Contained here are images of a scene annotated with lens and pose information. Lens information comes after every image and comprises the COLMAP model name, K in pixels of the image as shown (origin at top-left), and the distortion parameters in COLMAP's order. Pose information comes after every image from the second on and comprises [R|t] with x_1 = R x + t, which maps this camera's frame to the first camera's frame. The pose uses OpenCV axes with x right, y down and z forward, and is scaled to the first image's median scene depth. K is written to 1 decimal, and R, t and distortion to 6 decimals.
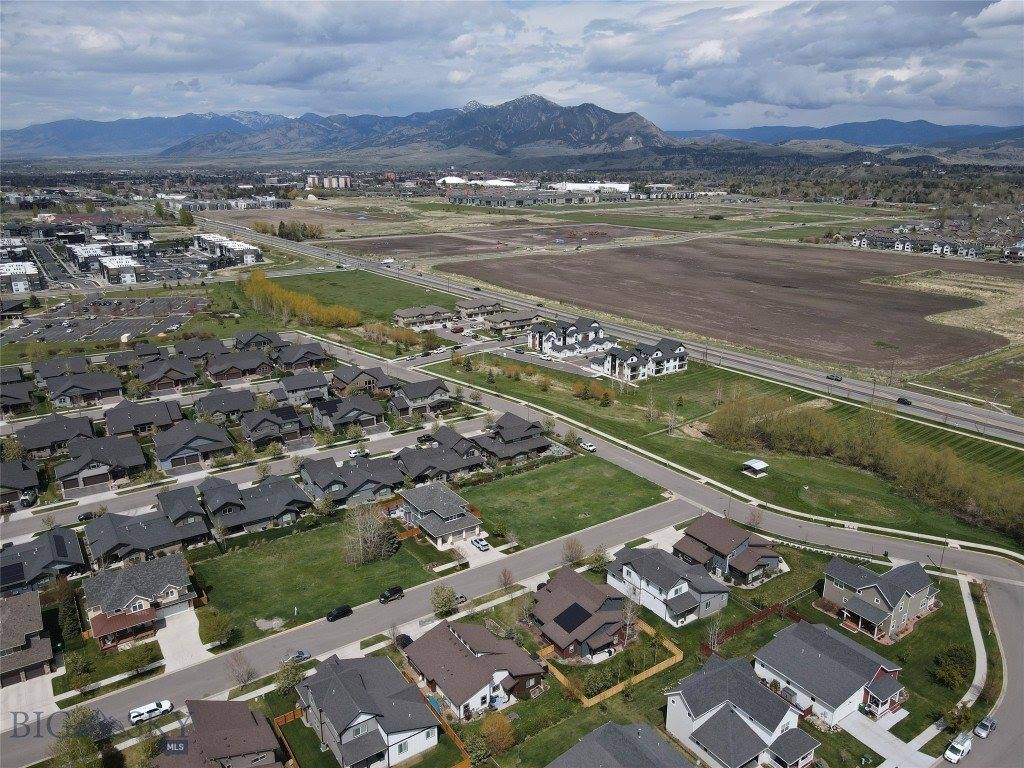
lens RADIAL K [[748.6, 0, 514.6], [0, 748.6, 381.8], [0, 0, 1]] dist [0.002593, 0.027624]
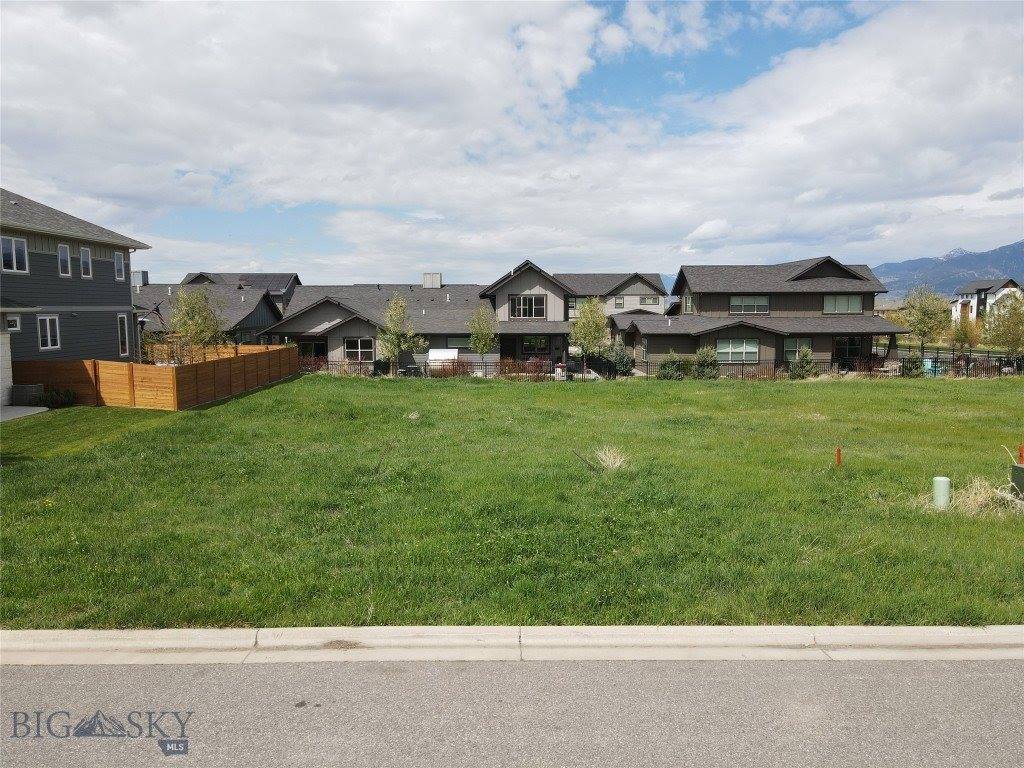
lens RADIAL K [[748.1, 0, 514.1], [0, 748.1, 378.8], [0, 0, 1]] dist [-0.001396, 0.040464]
pose [[0.835953, 0.047383, -0.546752, 0.054545], [-0.156546, 0.975462, -0.154814, 0.110190], [0.526000, 0.215009, 0.822858, 0.536291]]
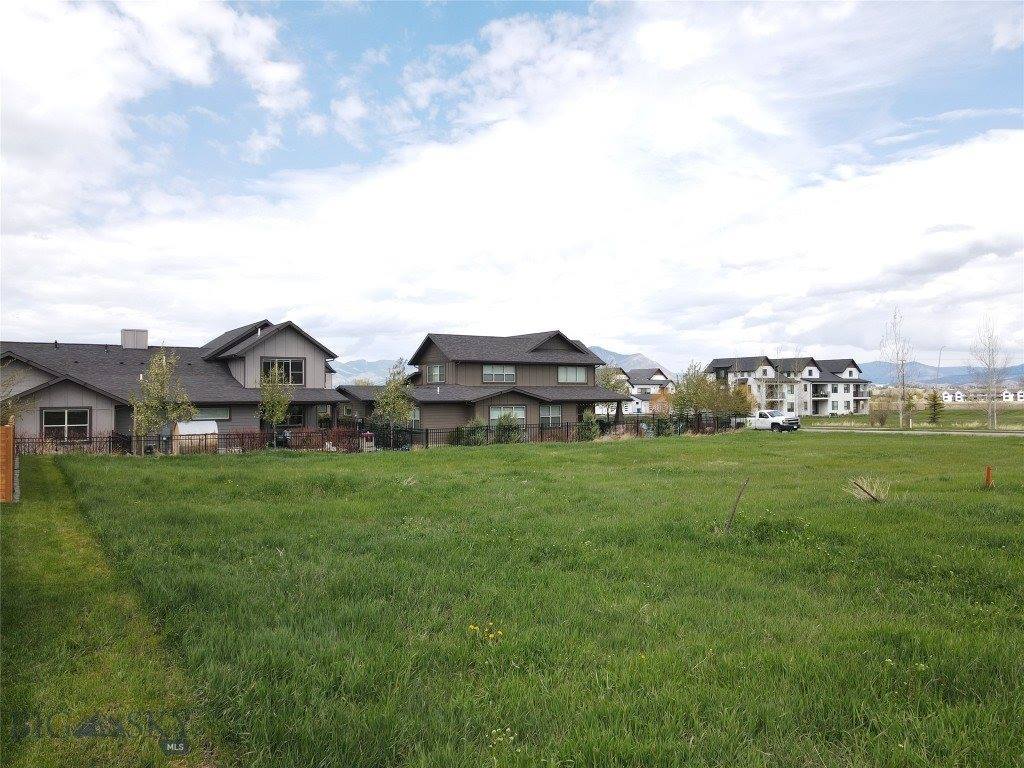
lens RADIAL K [[748.1, 0, 514.1], [0, 748.1, 378.8], [0, 0, 1]] dist [-0.001396, 0.040464]
pose [[0.999868, -0.006795, -0.014780, 0.008539], [0.001804, 0.949293, -0.314387, 0.114643], [0.016167, 0.314319, 0.949180, 0.537675]]
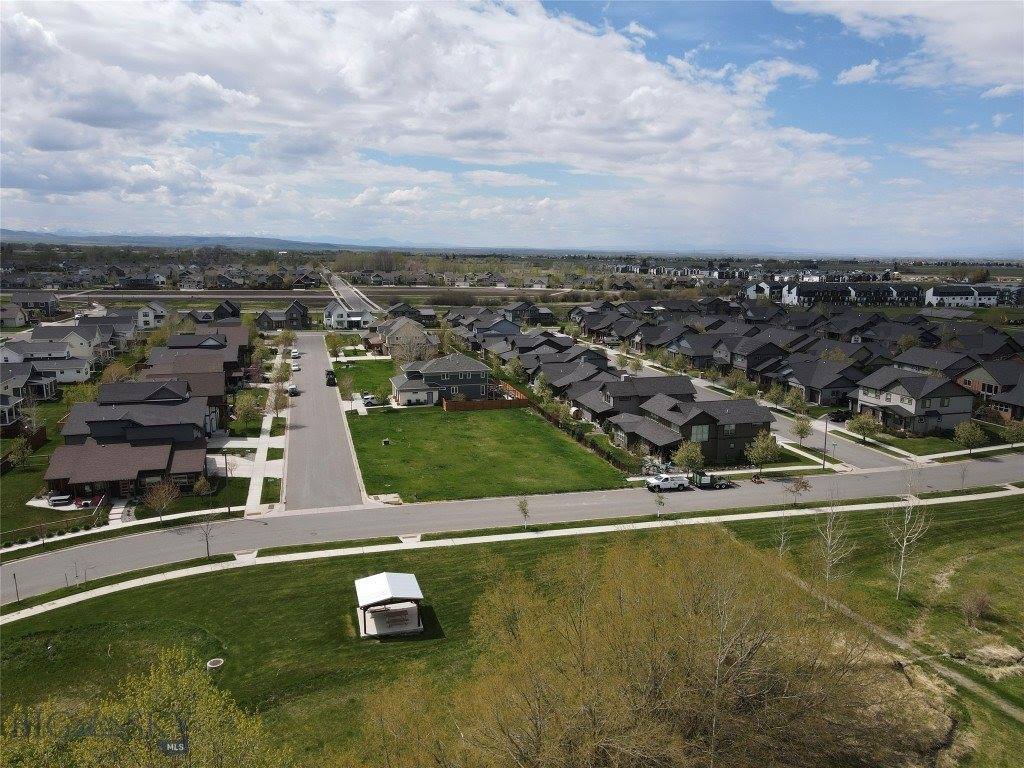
lens RADIAL K [[742.6, 0, 519.3], [0, 742.6, 395.2], [0, 0, 1]] dist [0.012005, 0.002136]
pose [[-0.314363, 0.182982, -0.931501, 0.387471], [-0.283593, 0.918337, 0.276103, -0.042894], [0.905953, 0.350964, -0.236798, 0.736191]]
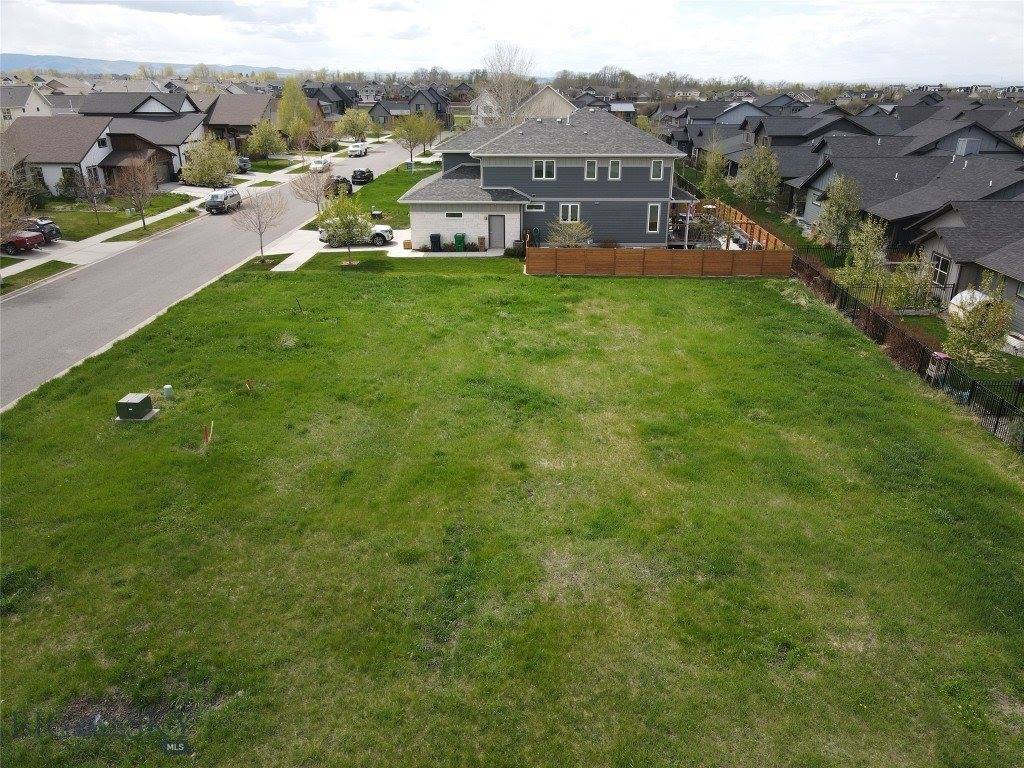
lens RADIAL K [[748.1, 0, 514.1], [0, 748.1, 378.8], [0, 0, 1]] dist [-0.001396, 0.040464]
pose [[-0.589615, 0.297622, -0.750850, 0.095648], [-0.236946, 0.824991, 0.513076, 0.046470], [0.772147, 0.480428, -0.415906, 0.660725]]
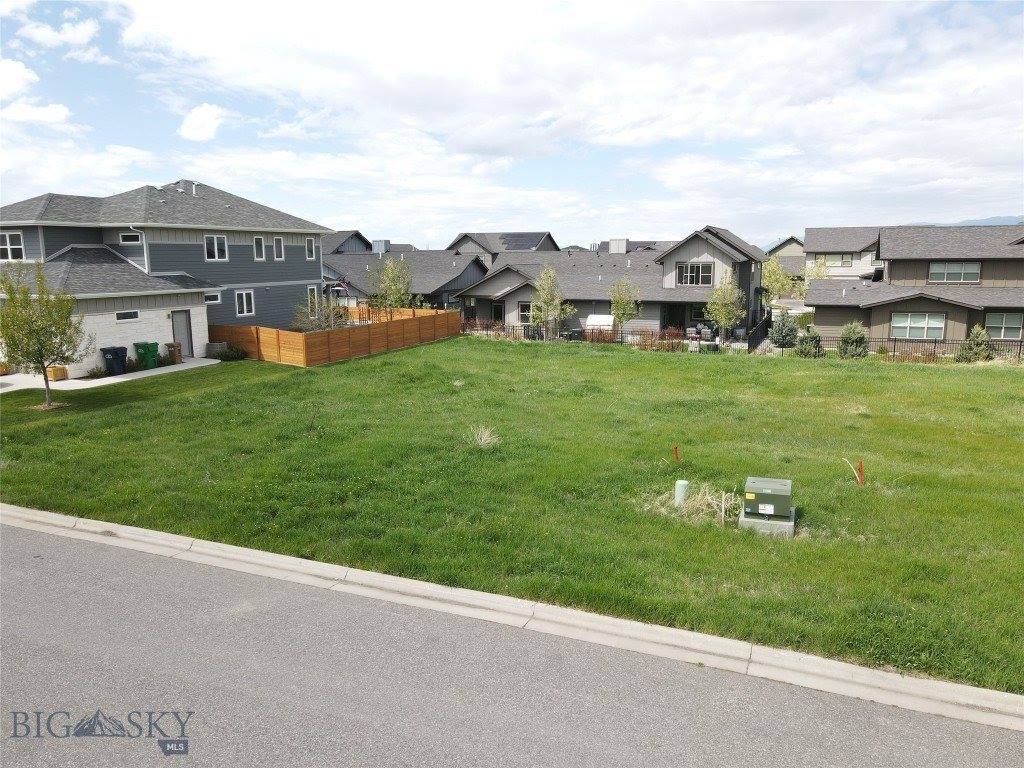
lens RADIAL K [[748.1, 0, 514.1], [0, 748.1, 378.8], [0, 0, 1]] dist [-0.001396, 0.040464]
pose [[0.545976, 0.131238, -0.827458, 0.087056], [-0.238827, 0.971056, -0.003571, 0.100889], [0.803039, 0.199569, 0.561516, 0.550006]]
